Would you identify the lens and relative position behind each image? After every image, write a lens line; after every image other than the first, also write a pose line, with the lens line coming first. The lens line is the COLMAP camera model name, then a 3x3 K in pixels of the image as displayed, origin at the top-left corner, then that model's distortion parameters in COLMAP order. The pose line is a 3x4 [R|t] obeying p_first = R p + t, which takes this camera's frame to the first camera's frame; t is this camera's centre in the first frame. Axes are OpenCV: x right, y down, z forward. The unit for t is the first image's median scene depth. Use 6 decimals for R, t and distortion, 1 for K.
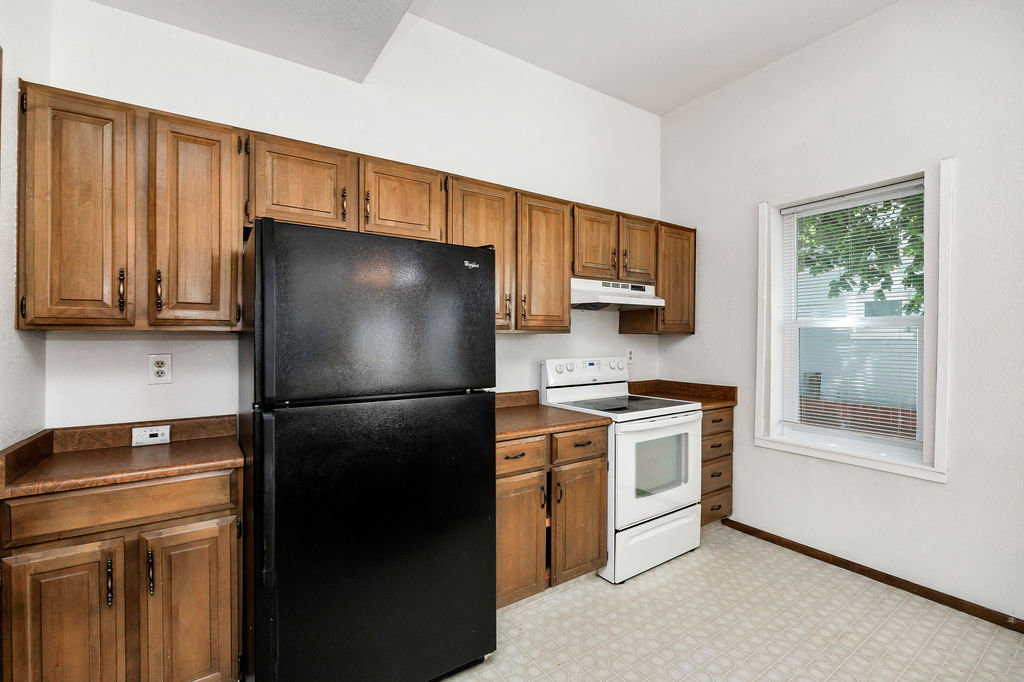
lens RADIAL K [[451.5, 0, 507.6], [0, 451.5, 338.1], [0, 0, 1]] dist [-0.004182, -0.000503]
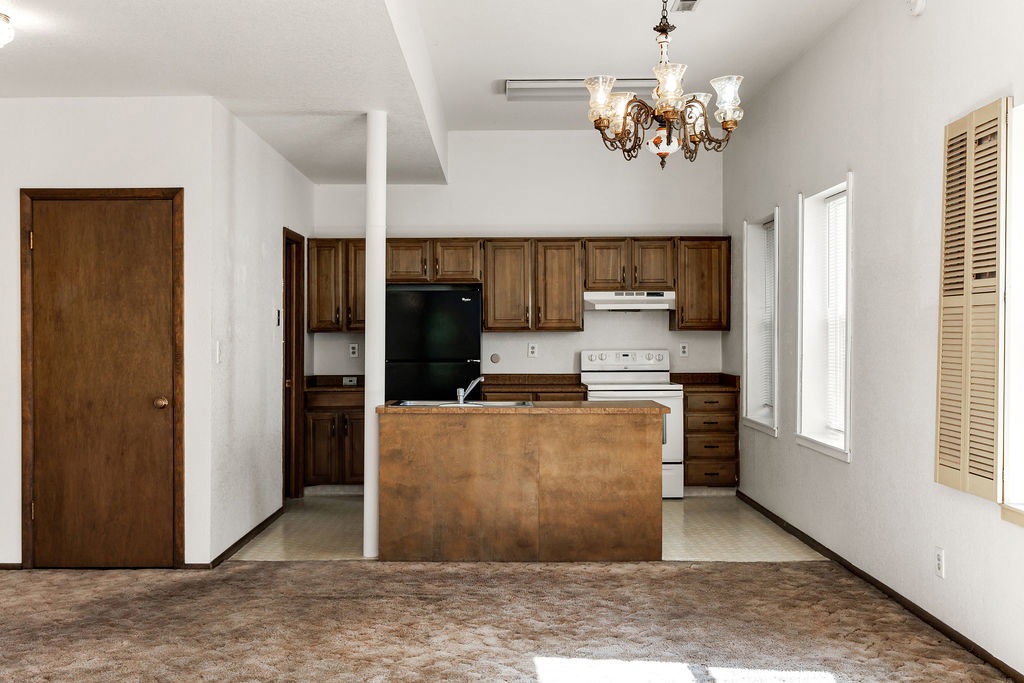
lens RADIAL K [[986.9, 0, 512.2], [0, 986.9, 339.9], [0, 0, 1]] dist [0.009706, 0.000000]
pose [[0.840462, -0.000786, -0.541870, 1.614813], [0.004289, 0.999977, 0.005202, -0.001063], [0.541854, -0.006696, 0.840446, -1.699362]]
